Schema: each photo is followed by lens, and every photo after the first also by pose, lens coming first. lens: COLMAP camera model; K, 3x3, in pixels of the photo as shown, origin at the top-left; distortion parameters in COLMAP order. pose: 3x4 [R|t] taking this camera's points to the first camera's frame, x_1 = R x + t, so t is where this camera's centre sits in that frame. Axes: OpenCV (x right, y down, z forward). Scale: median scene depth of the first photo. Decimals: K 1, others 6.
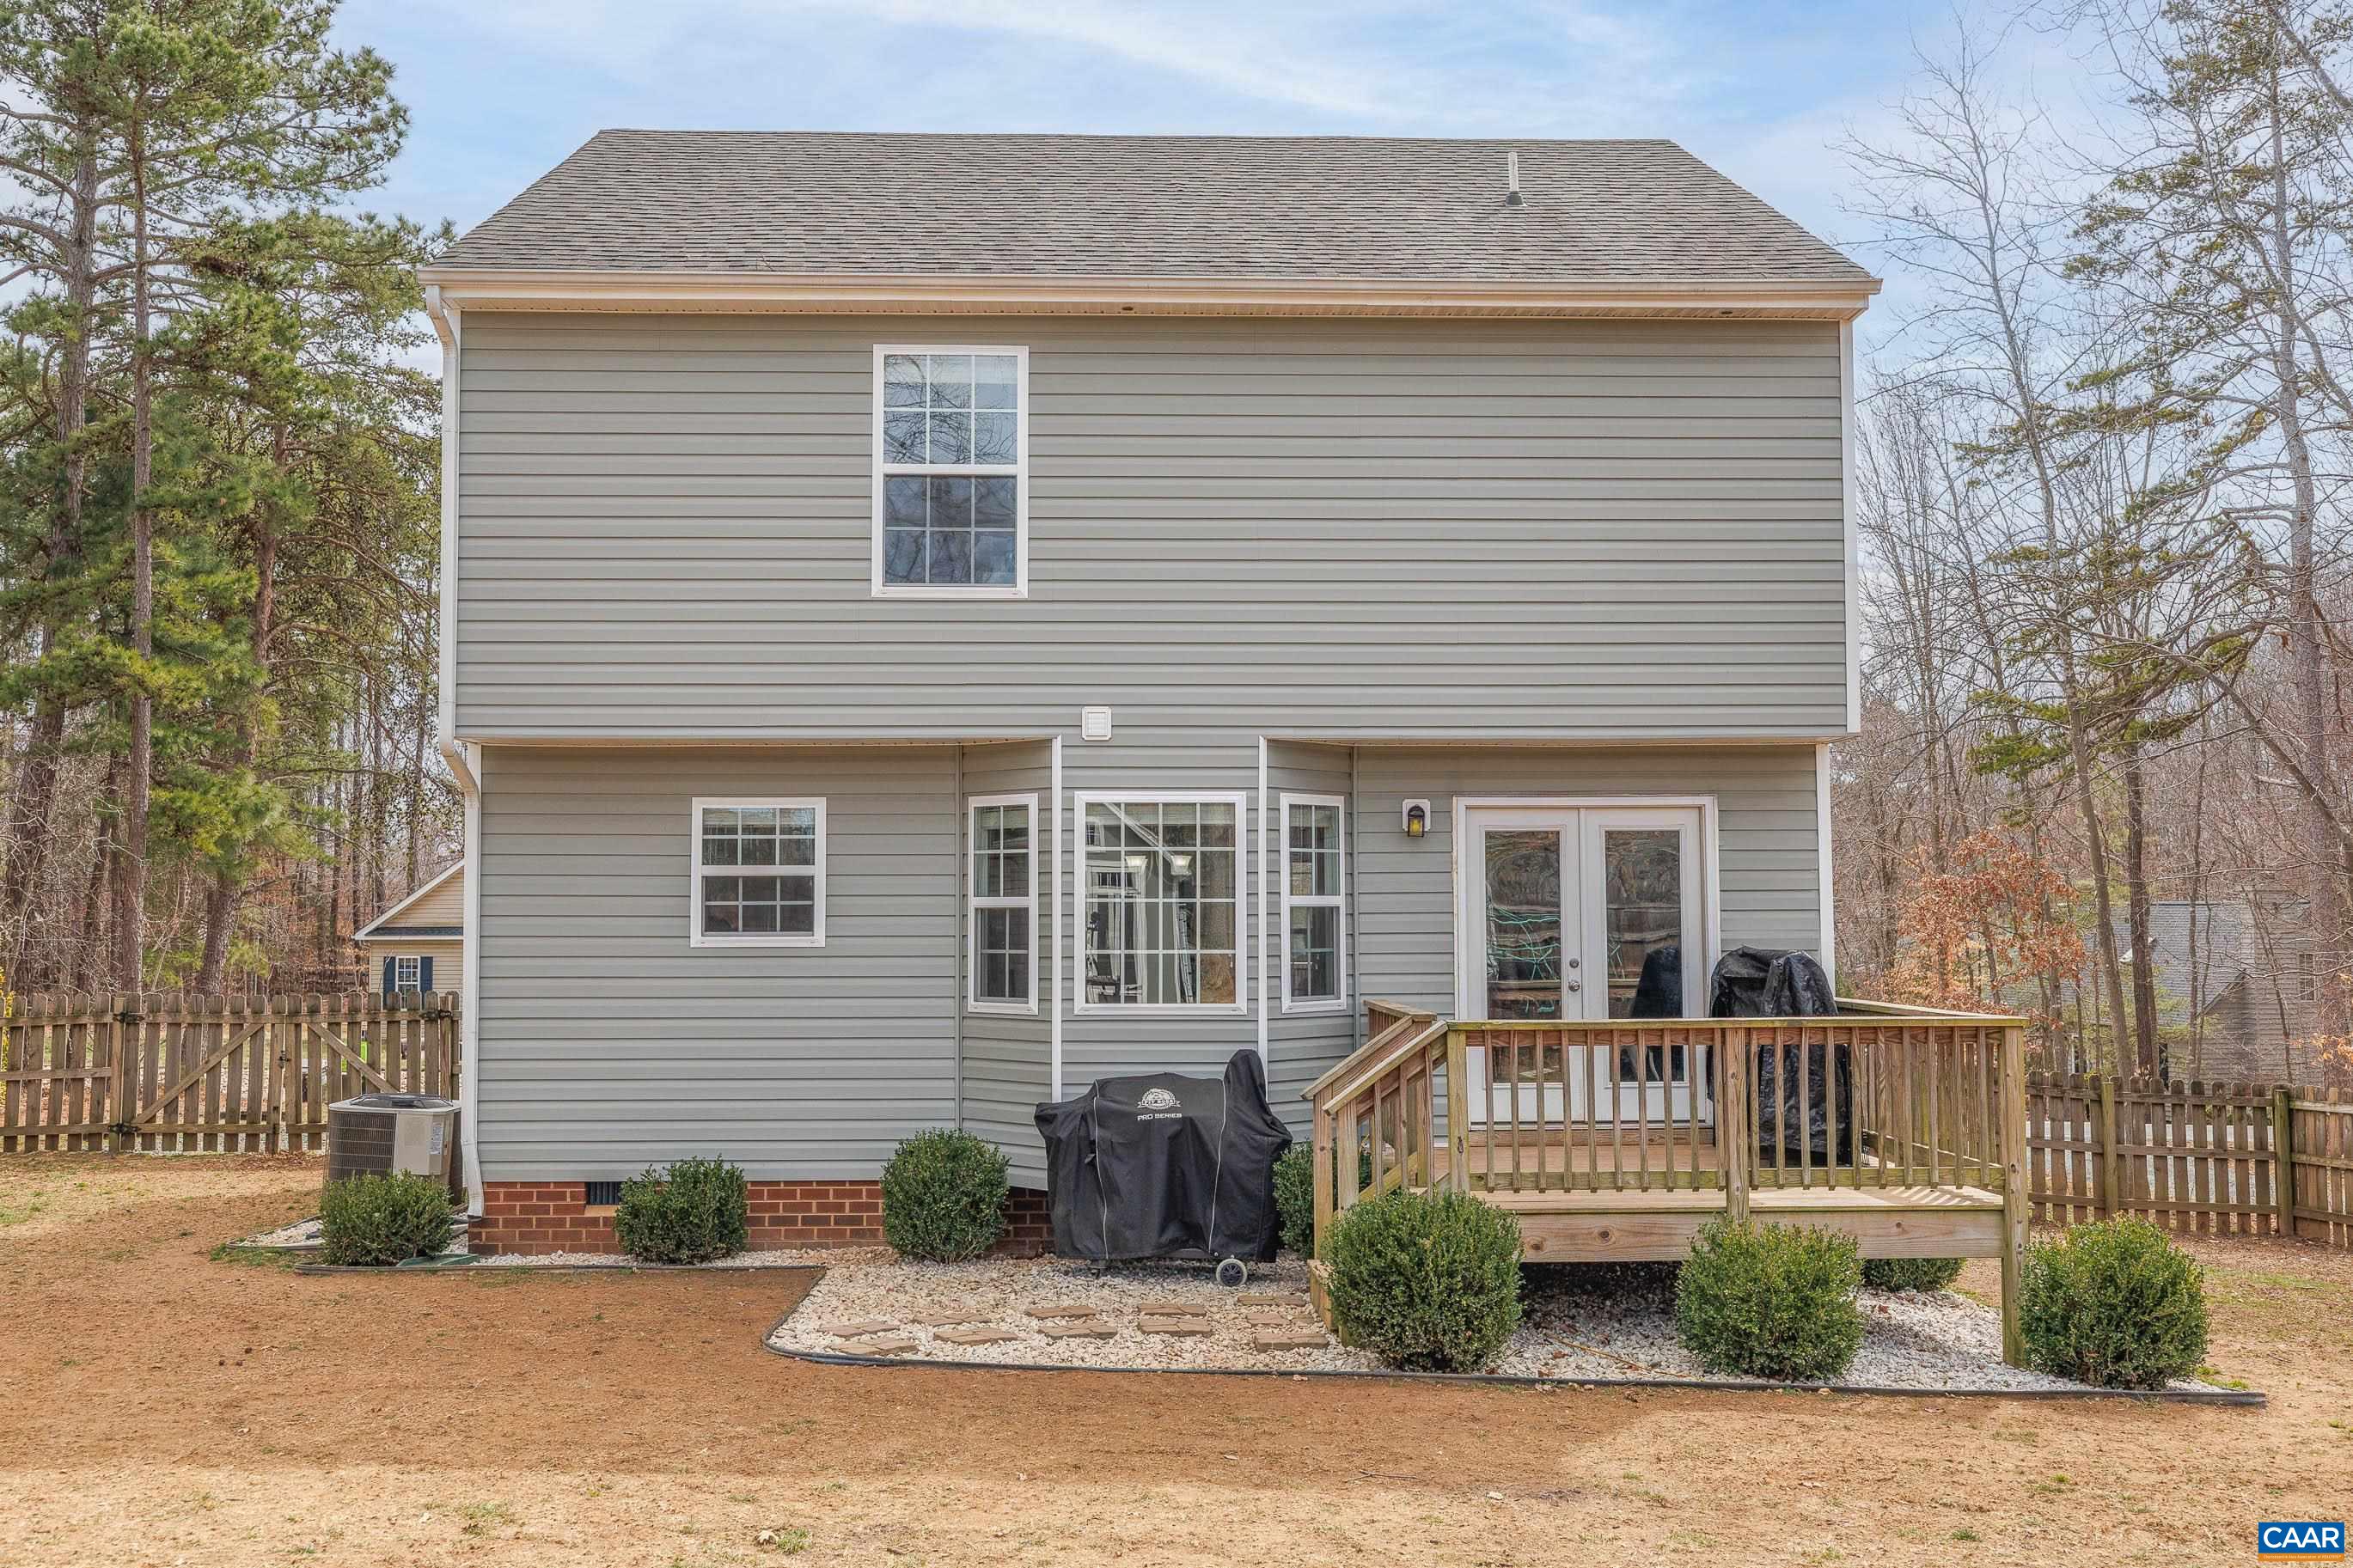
lens RADIAL K [[2229.0, 0, 1155.2], [0, 2229.0, 791.0], [0, 0, 1]] dist [0.007368, 0.000000]
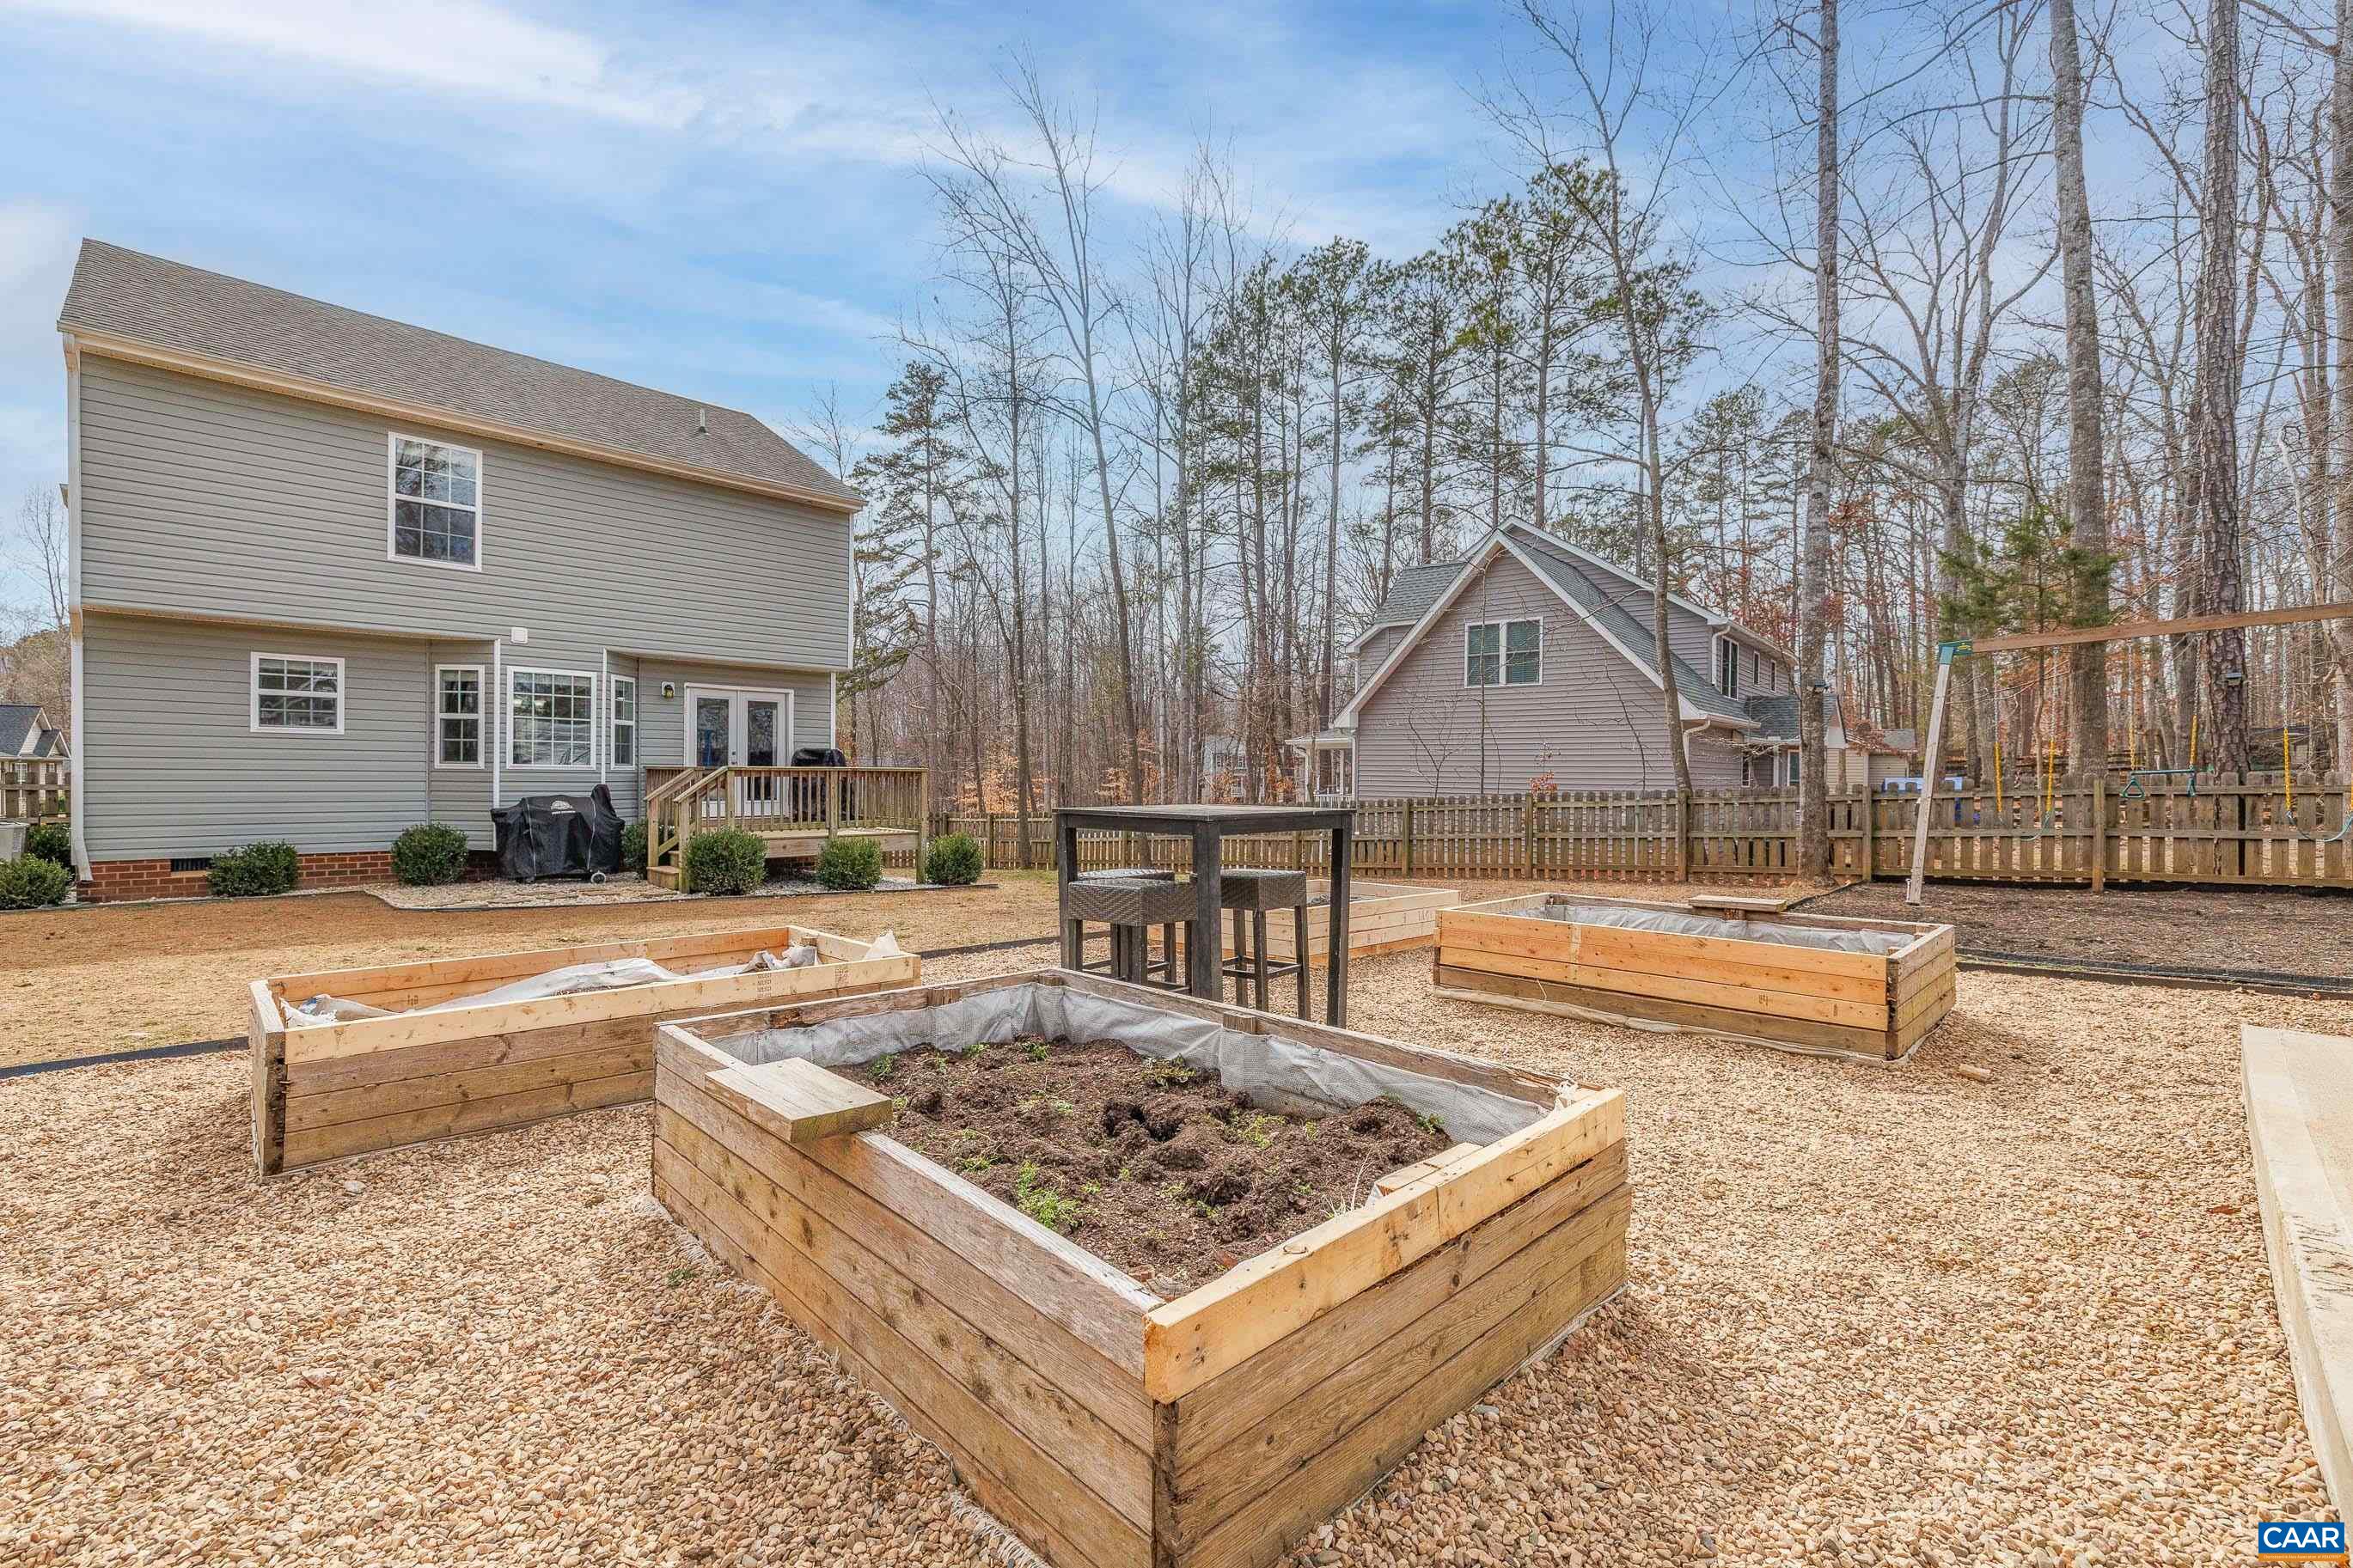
lens RADIAL K [[995.1, 0, 1185.8], [0, 995.1, 781.6], [0, 0, 1]] dist [0.000171, 0.000762]
pose [[0.718044, 0.004931, 0.695980, -0.228455], [-0.053269, 0.997431, 0.047891, 0.029962], [-0.693956, -0.071462, 0.716462, -0.147999]]
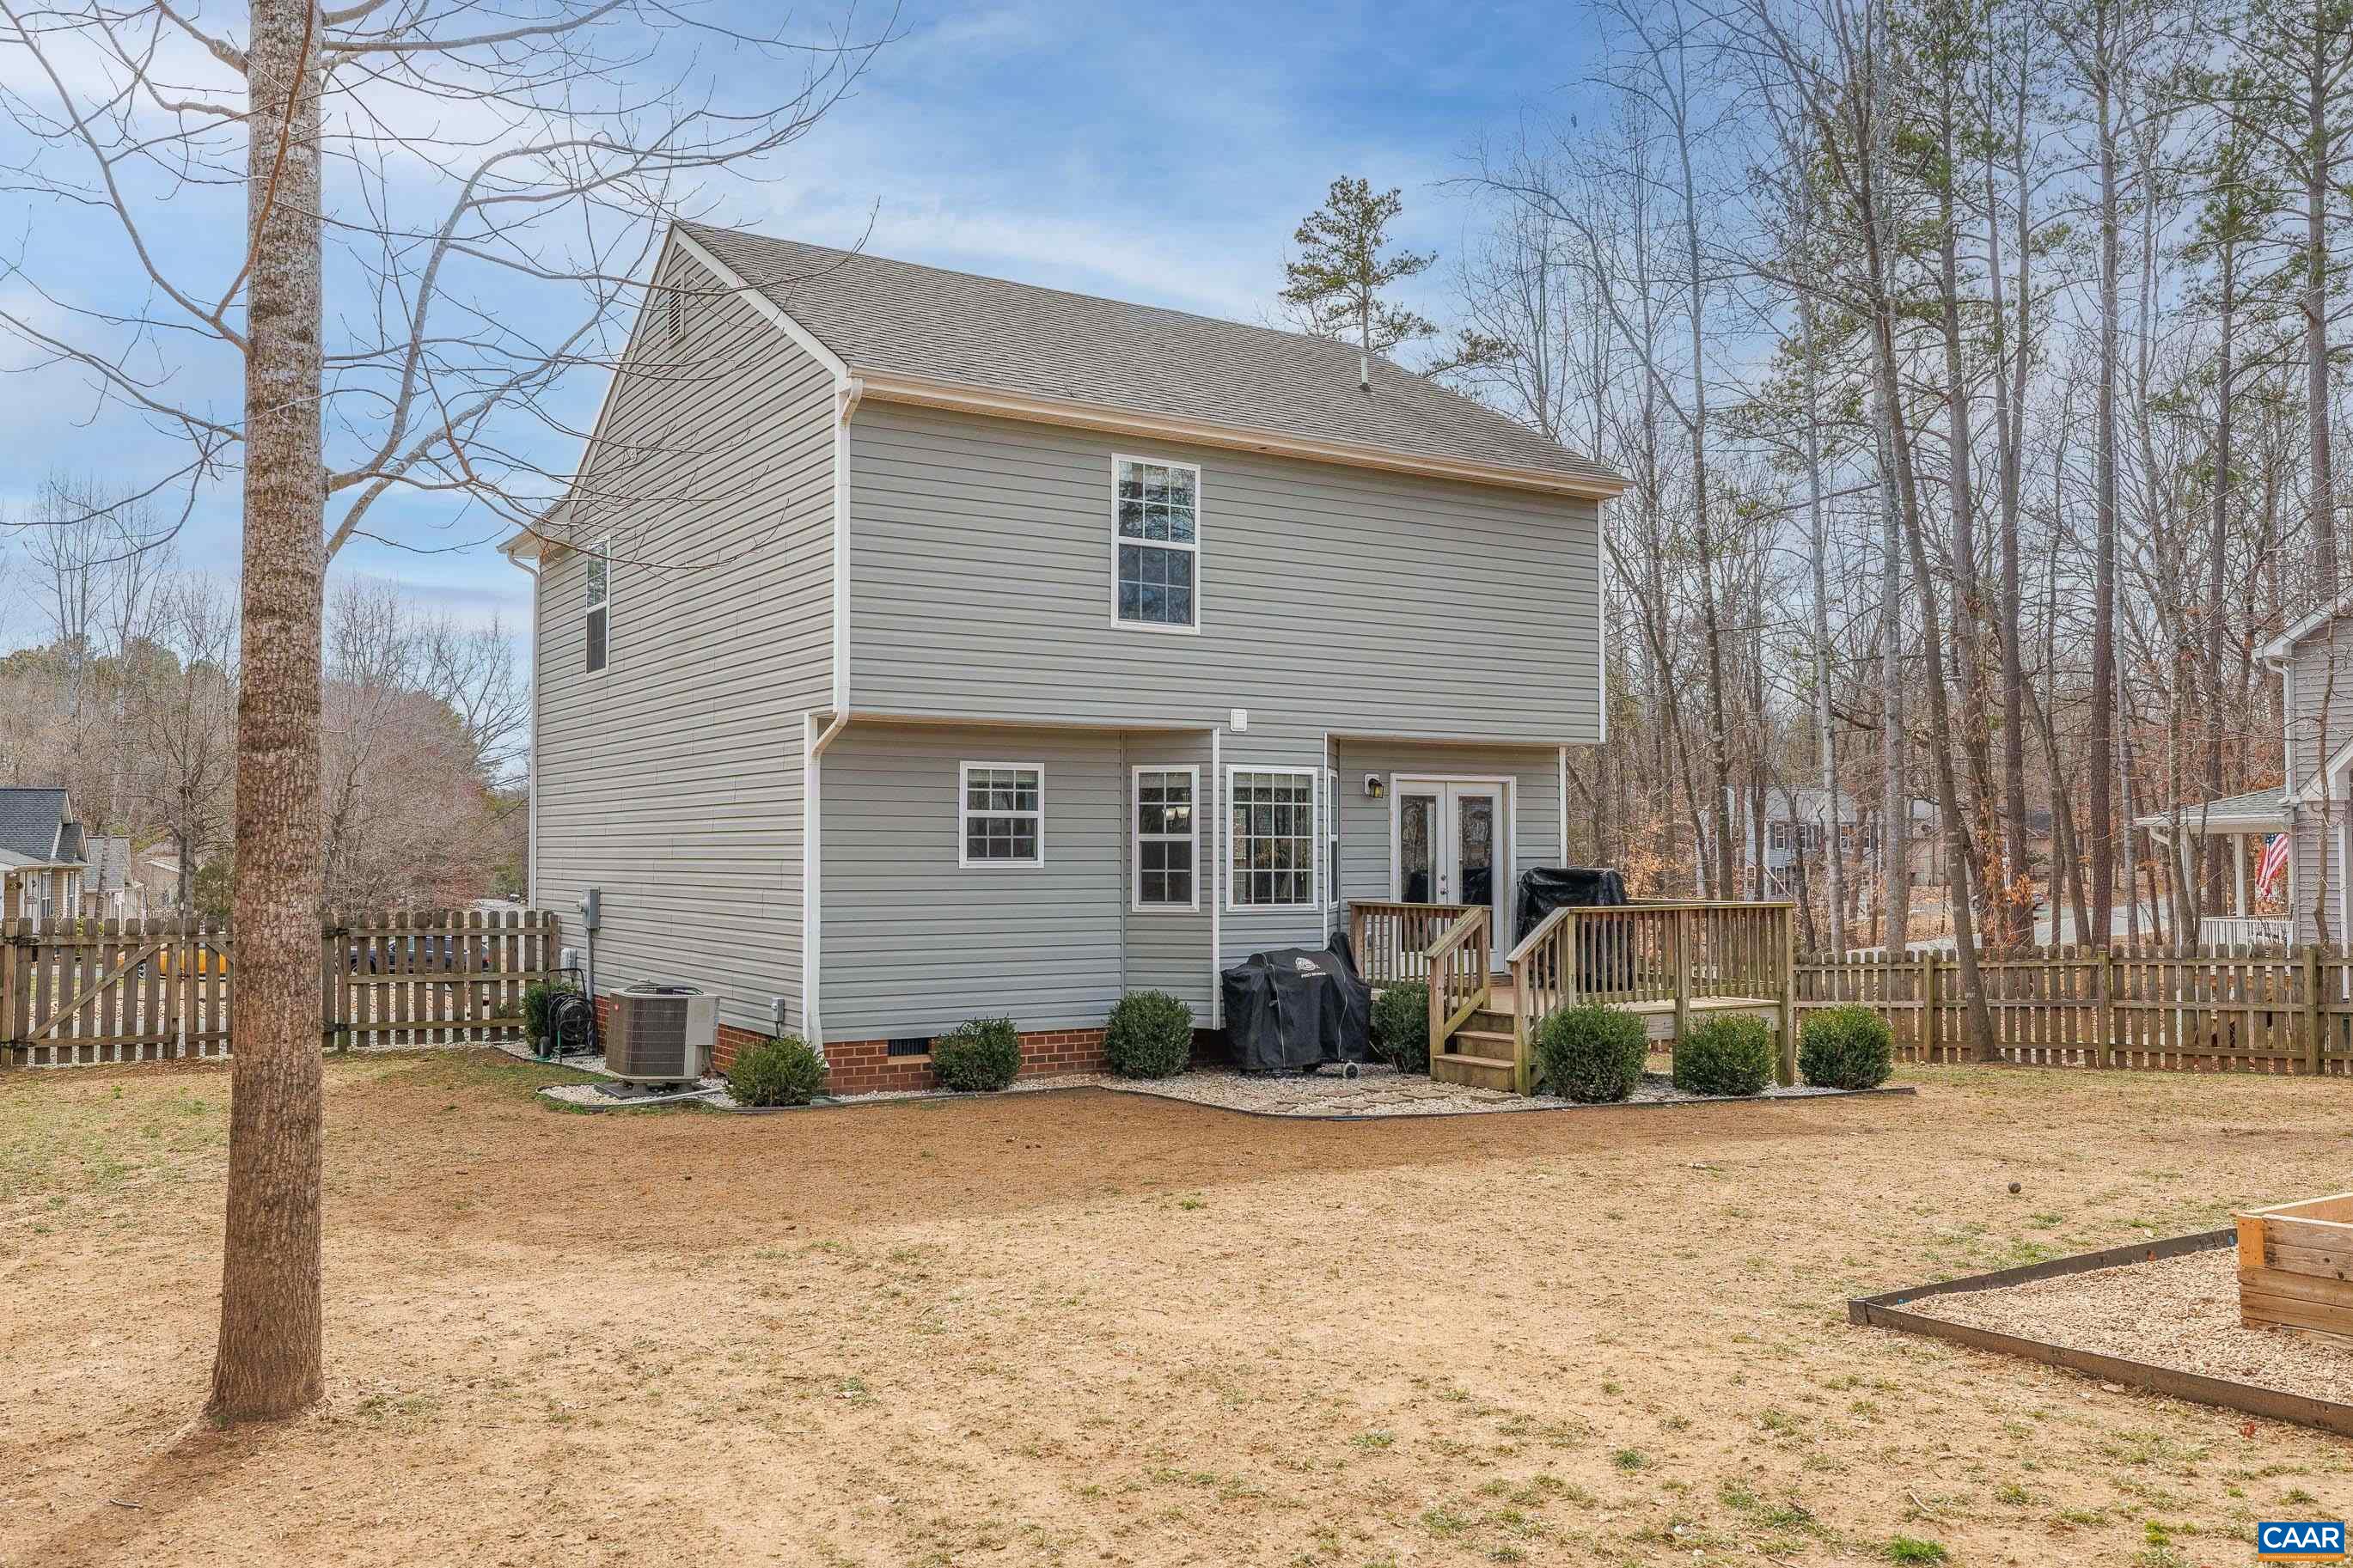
lens RADIAL K [[1872.8, 0, 1164.1], [0, 1872.8, 793.2], [0, 0, 1]] dist [-0.002561, 0.015773]
pose [[0.863847, 0.018037, 0.503431, -0.694046], [-0.029982, 0.999428, 0.015639, 0.000984], [-0.502861, -0.028603, 0.863894, -0.074112]]
